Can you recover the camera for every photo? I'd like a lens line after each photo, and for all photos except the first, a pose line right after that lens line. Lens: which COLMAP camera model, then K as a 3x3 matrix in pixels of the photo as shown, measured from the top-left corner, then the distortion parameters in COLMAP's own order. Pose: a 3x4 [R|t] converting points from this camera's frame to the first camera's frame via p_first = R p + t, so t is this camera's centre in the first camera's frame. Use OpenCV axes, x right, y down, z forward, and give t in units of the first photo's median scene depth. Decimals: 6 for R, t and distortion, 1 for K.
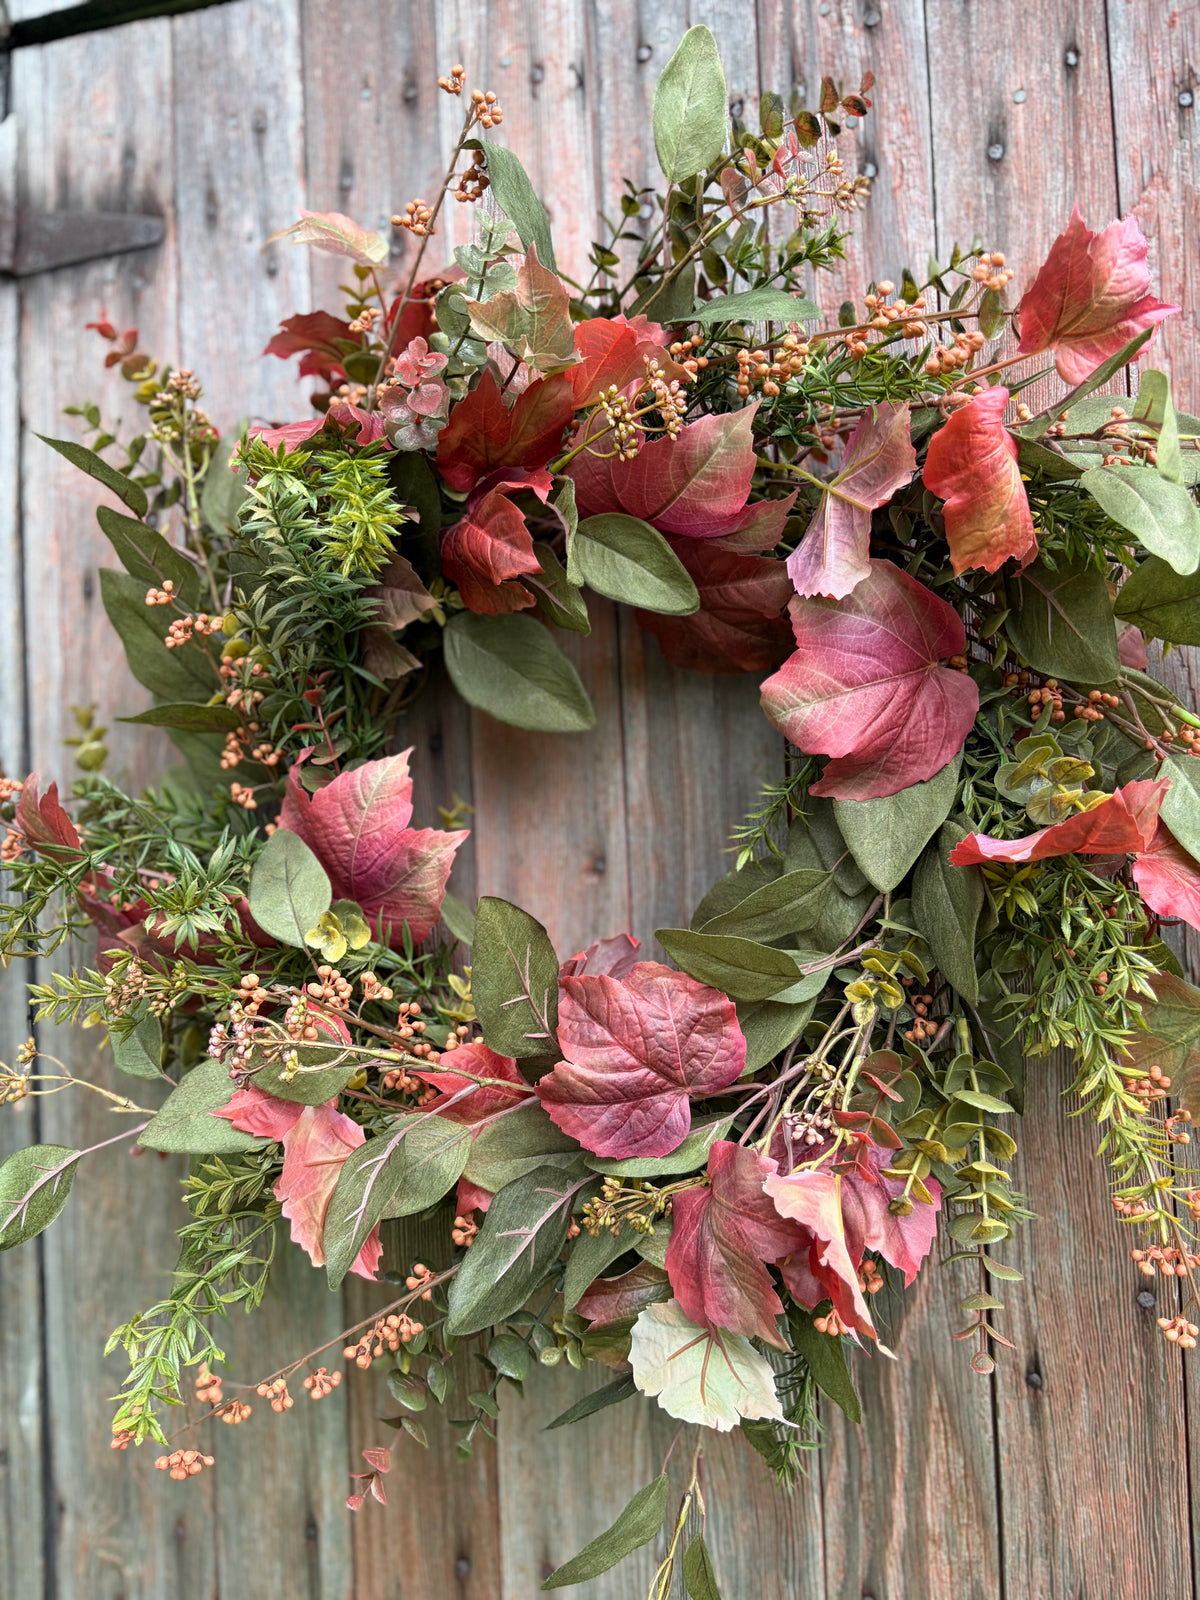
lens RADIAL K [[1231.3, 0, 606.4], [0, 1231.3, 806.1], [0, 0, 1]] dist [0.015118, -0.019350]
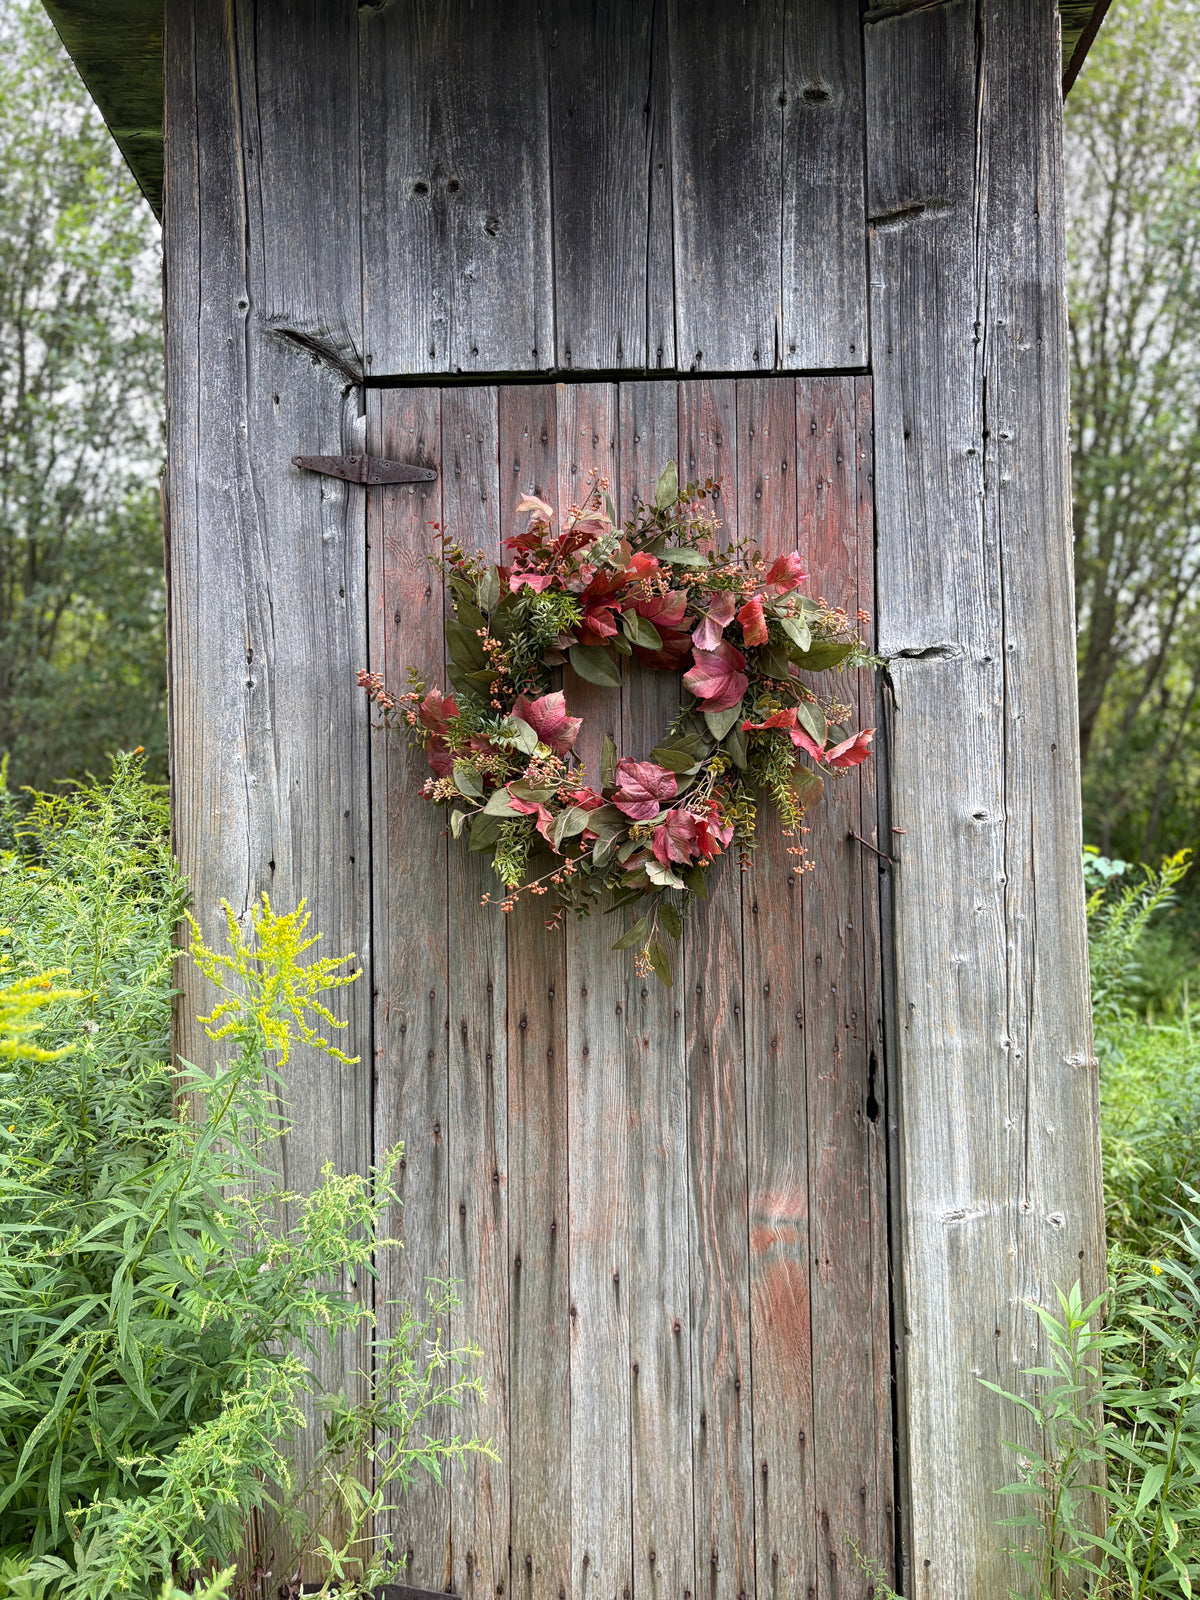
lens RADIAL K [[1231.3, 0, 598.9], [0, 1231.3, 791.2], [0, 0, 1]] dist [0.015118, -0.019350]
pose [[0.975322, 0.032373, 0.218399, -0.715281], [-0.034707, 0.999374, 0.006858, 0.174433], [-0.218040, -0.014269, 0.975835, -1.902599]]
